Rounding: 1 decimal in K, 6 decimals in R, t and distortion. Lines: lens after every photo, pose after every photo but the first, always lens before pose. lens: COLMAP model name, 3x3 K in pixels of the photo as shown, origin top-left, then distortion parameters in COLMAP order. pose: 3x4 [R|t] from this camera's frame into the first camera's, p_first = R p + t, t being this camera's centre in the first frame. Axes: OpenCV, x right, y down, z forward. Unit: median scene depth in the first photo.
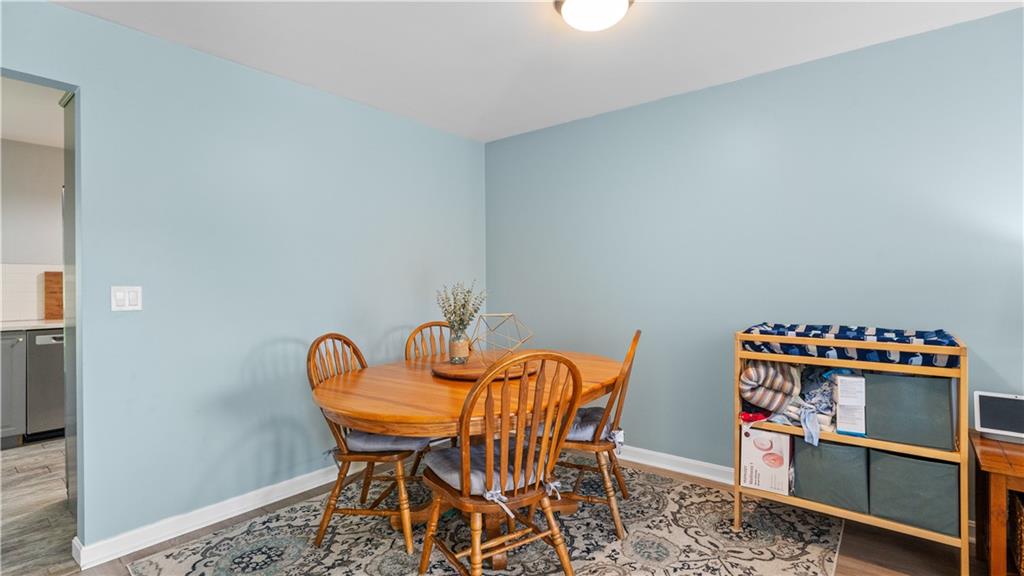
lens RADIAL K [[488.4, 0, 512.9], [0, 488.4, 283.1], [0, 0, 1]] dist [-0.002230, 0.000376]
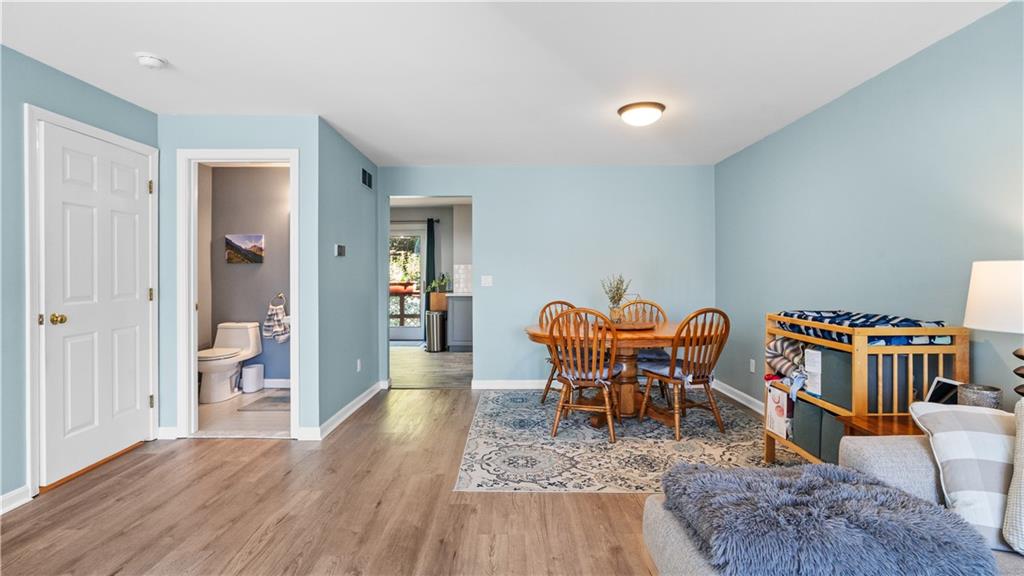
lens RADIAL K [[488.4, 0, 512.9], [0, 488.4, 283.1], [0, 0, 1]] dist [-0.002230, 0.000376]
pose [[0.636604, 0.018788, -0.770962, 1.099017], [-0.002503, 0.999748, 0.022297, -0.009708], [0.771187, -0.012265, 0.636491, -0.392176]]
